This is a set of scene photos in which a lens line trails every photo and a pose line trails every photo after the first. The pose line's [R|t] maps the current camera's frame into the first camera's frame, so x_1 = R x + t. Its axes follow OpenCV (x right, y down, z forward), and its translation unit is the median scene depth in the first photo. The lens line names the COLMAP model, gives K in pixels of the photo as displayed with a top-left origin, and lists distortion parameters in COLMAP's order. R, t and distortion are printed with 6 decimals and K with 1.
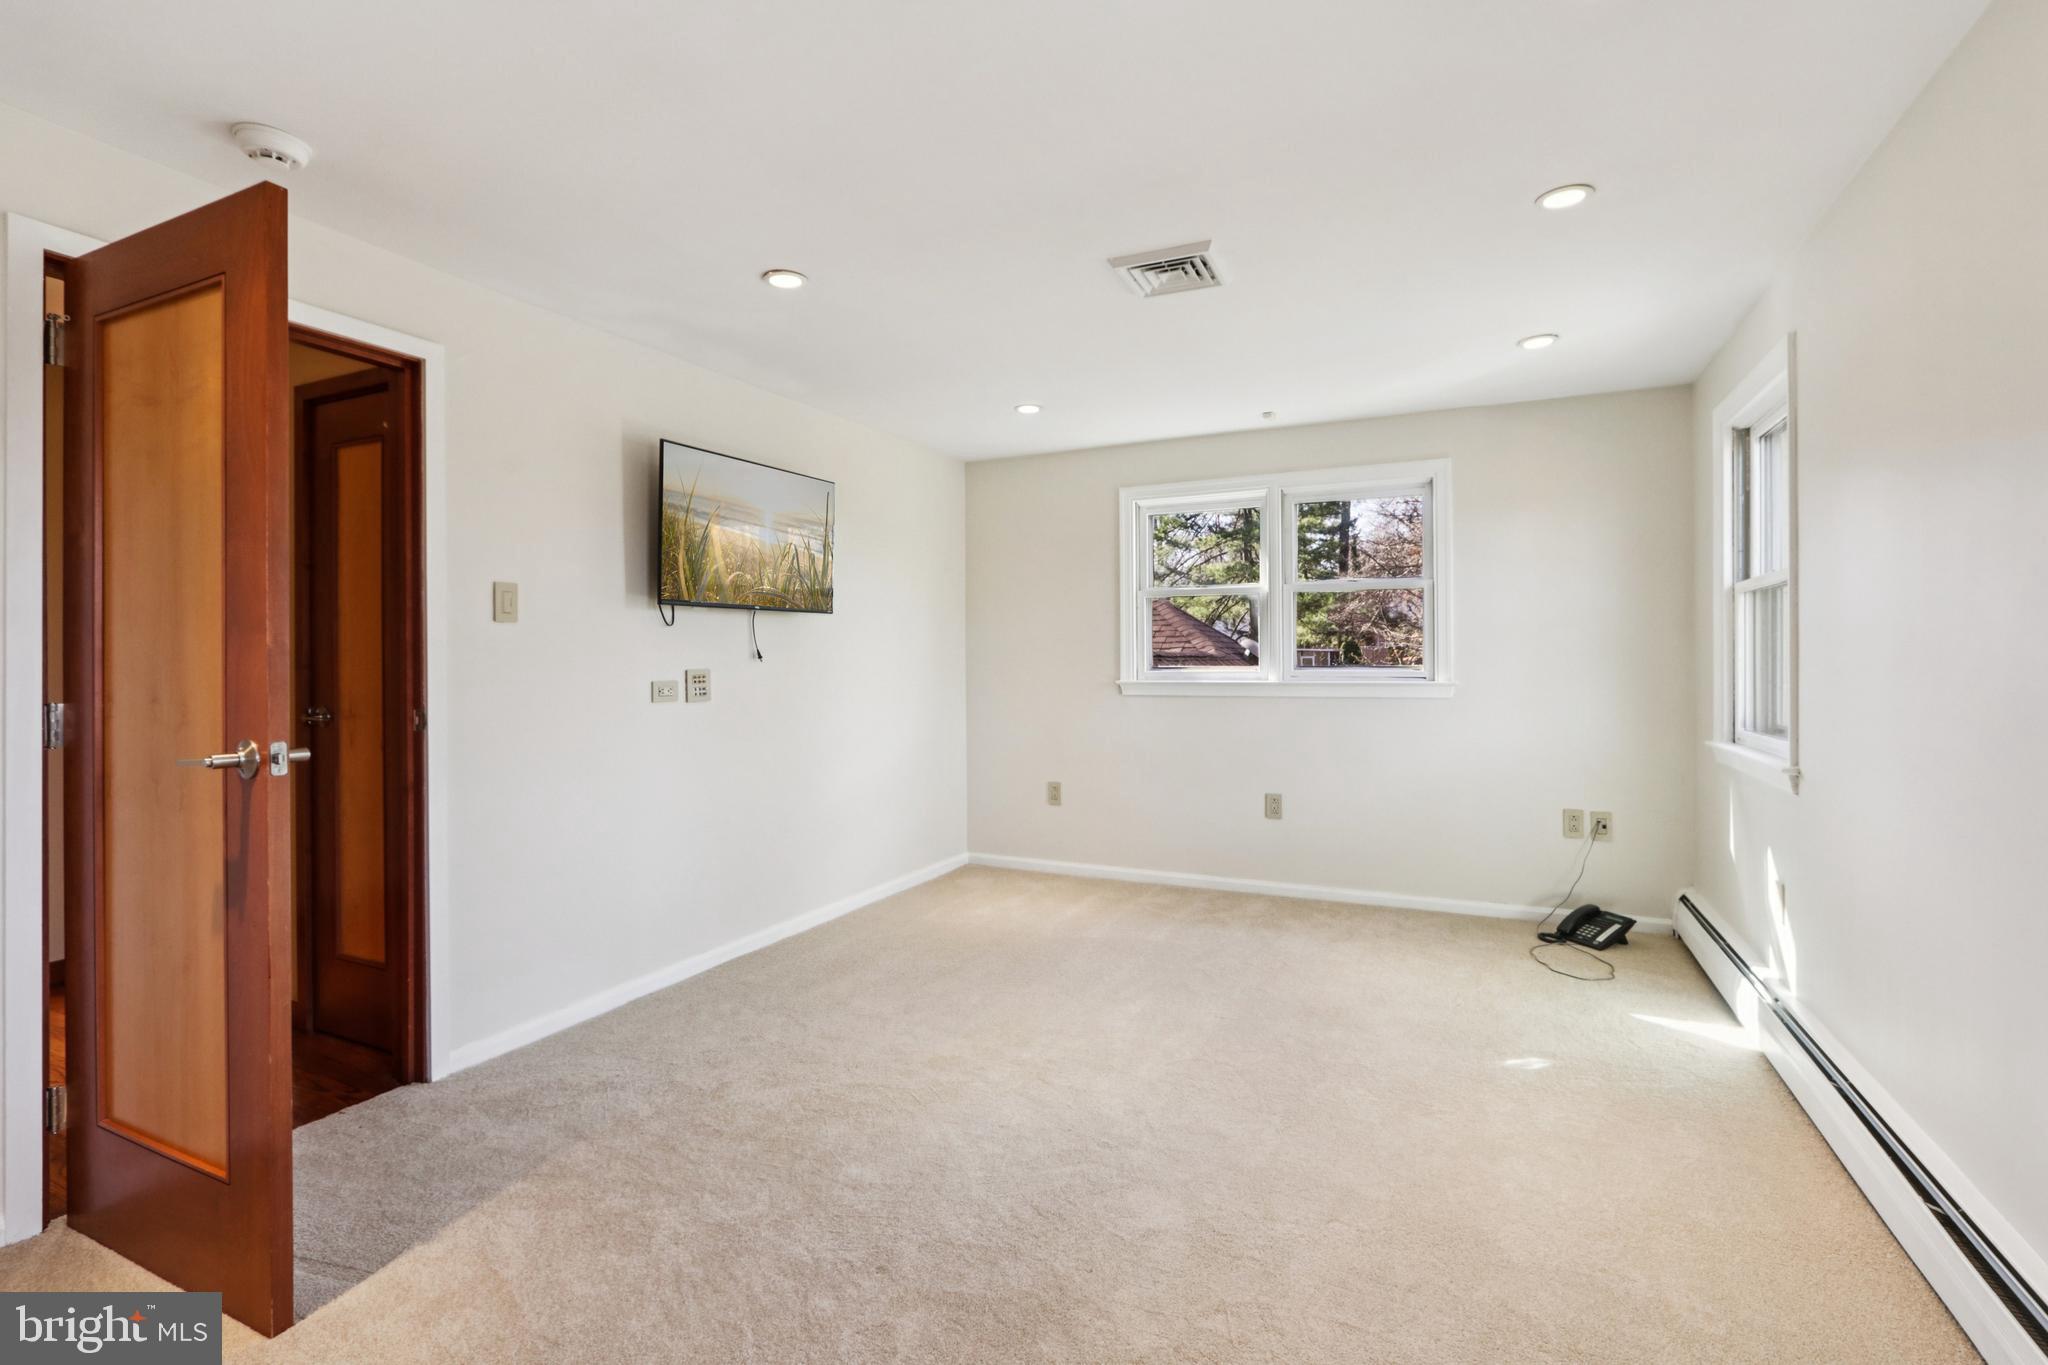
lens RADIAL K [[953.7, 0, 1026.3], [0, 953.7, 661.0], [0, 0, 1]] dist [-0.015798, 0.000699]
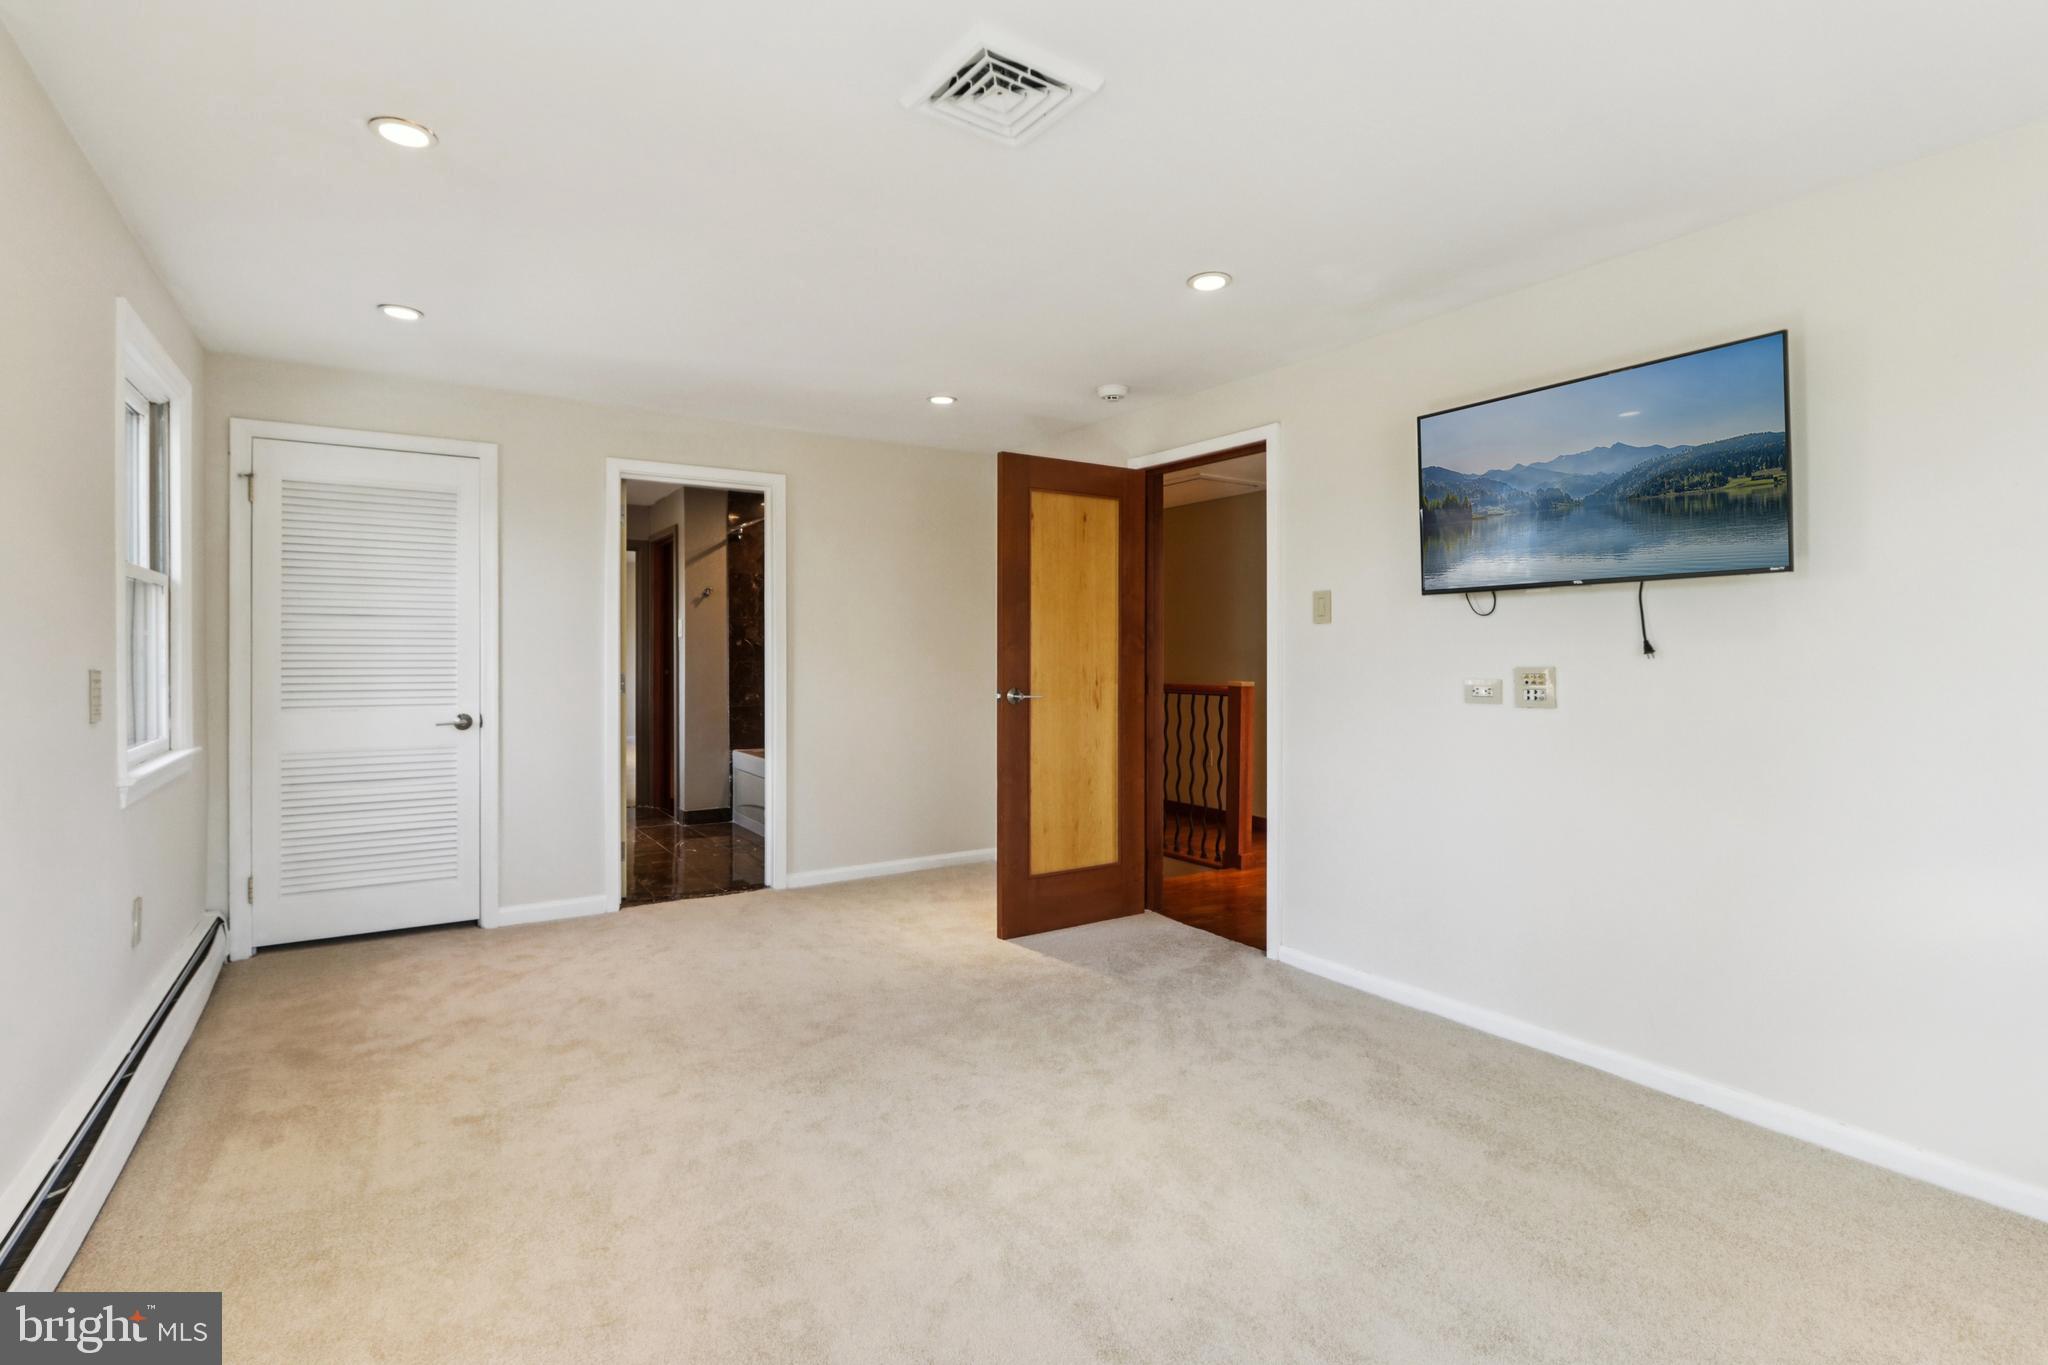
lens RADIAL K [[953.7, 0, 1026.3], [0, 953.7, 661.0], [0, 0, 1]] dist [-0.015798, 0.000699]
pose [[-0.513619, 0.006885, -0.857991, 0.588481], [-0.000295, 0.999966, 0.008202, -0.003440], [0.858018, 0.004466, -0.513600, 1.094172]]
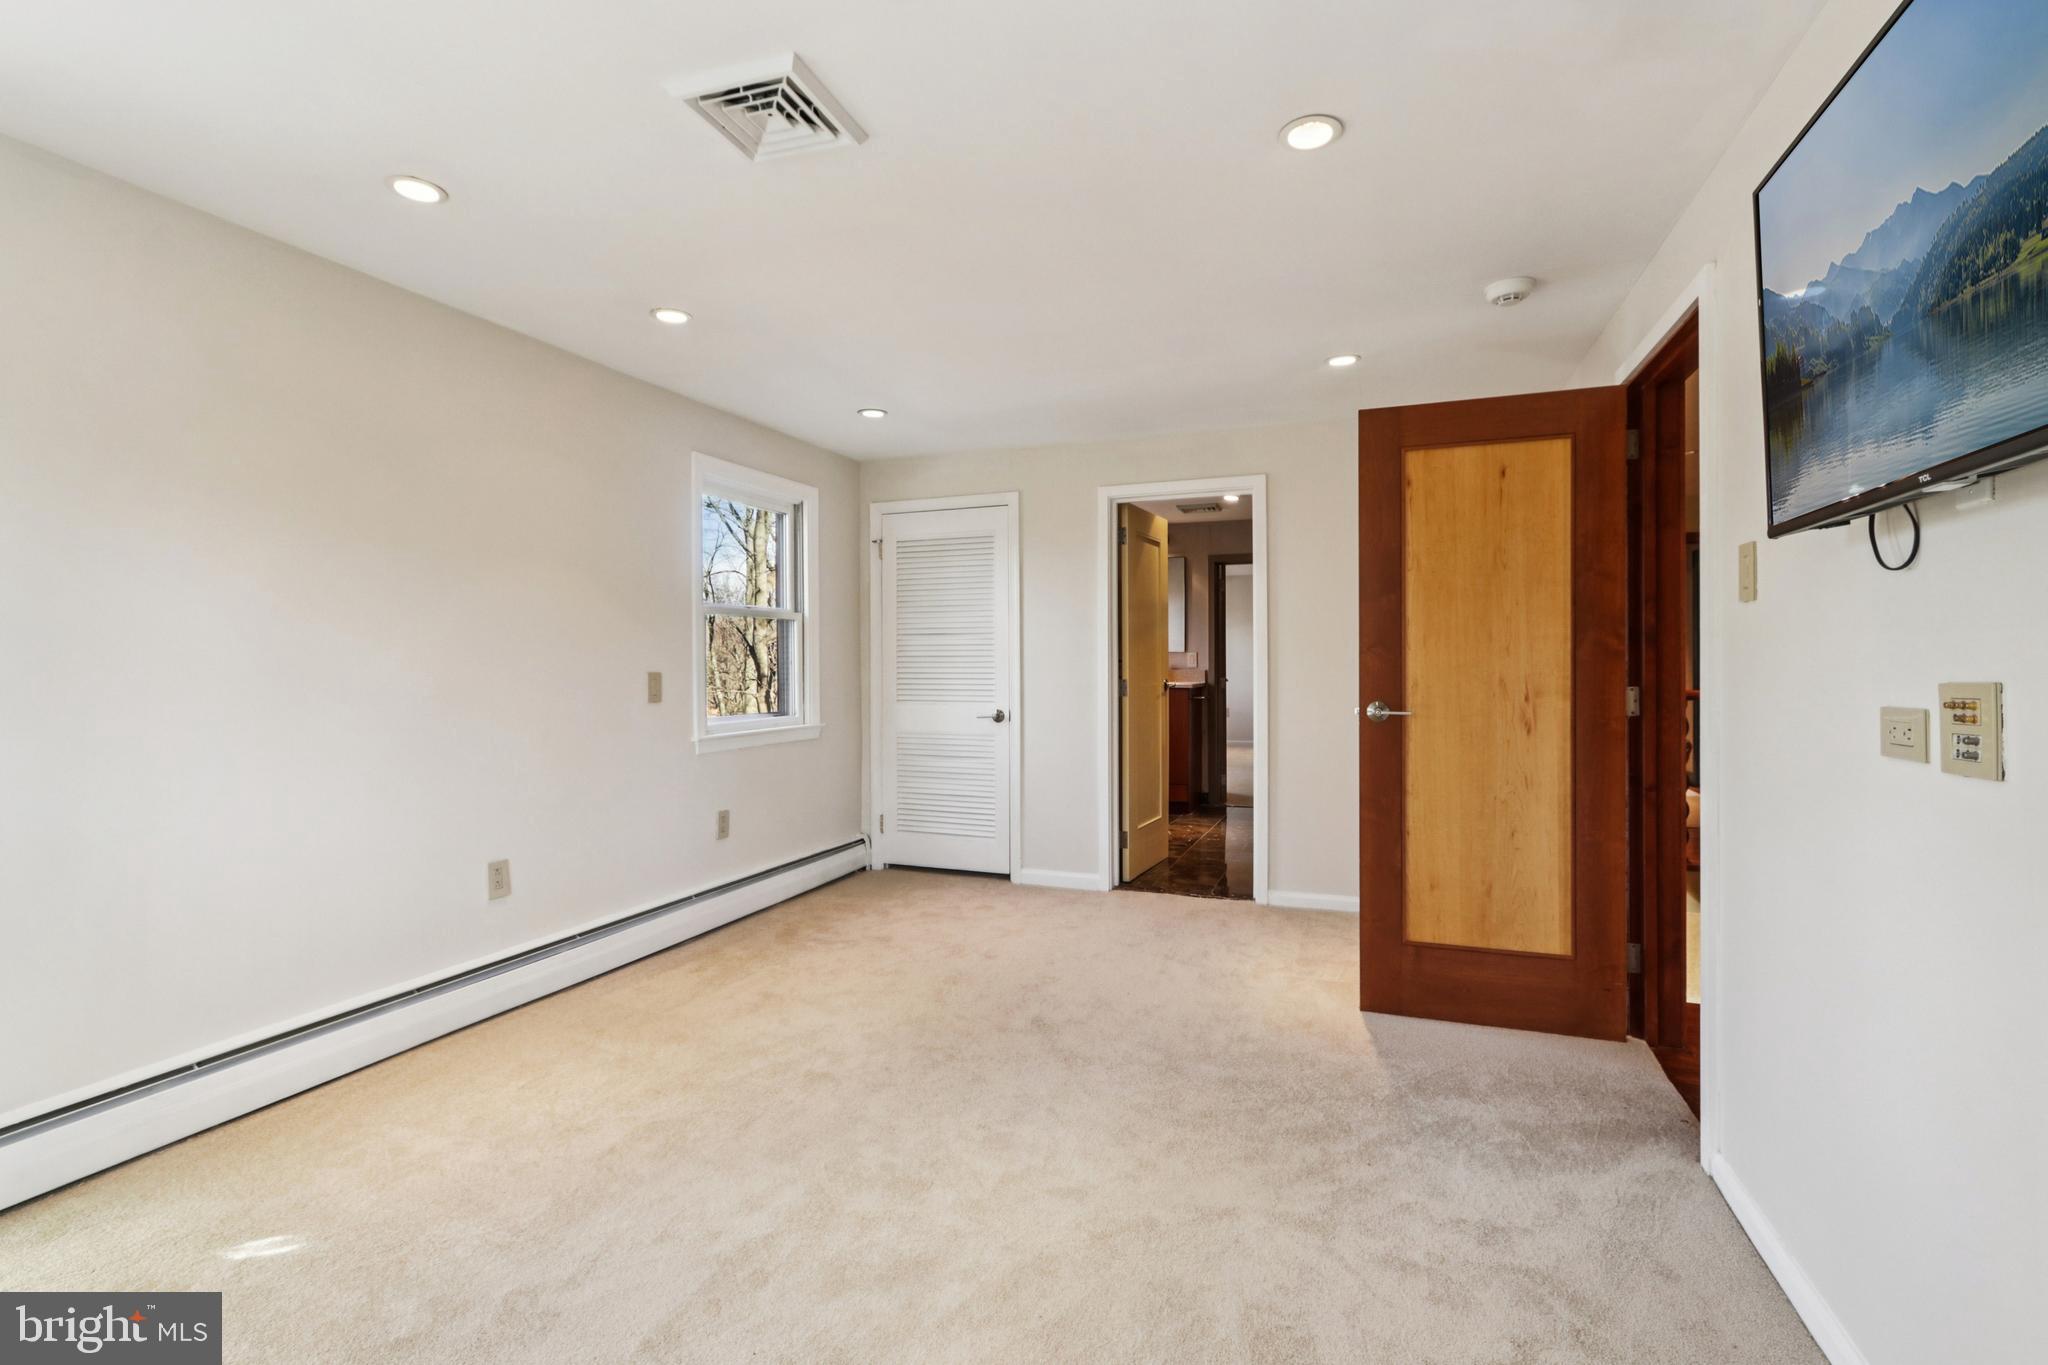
lens RADIAL K [[945.3, 0, 1021.7], [0, 945.3, 672.7], [0, 0, 1]] dist [-0.003859, 0.000411]
pose [[-0.996356, 0.005065, -0.085146, 0.029663], [0.004275, 0.999946, 0.009456, 0.000519], [0.085189, 0.009057, -0.996324, 1.372324]]
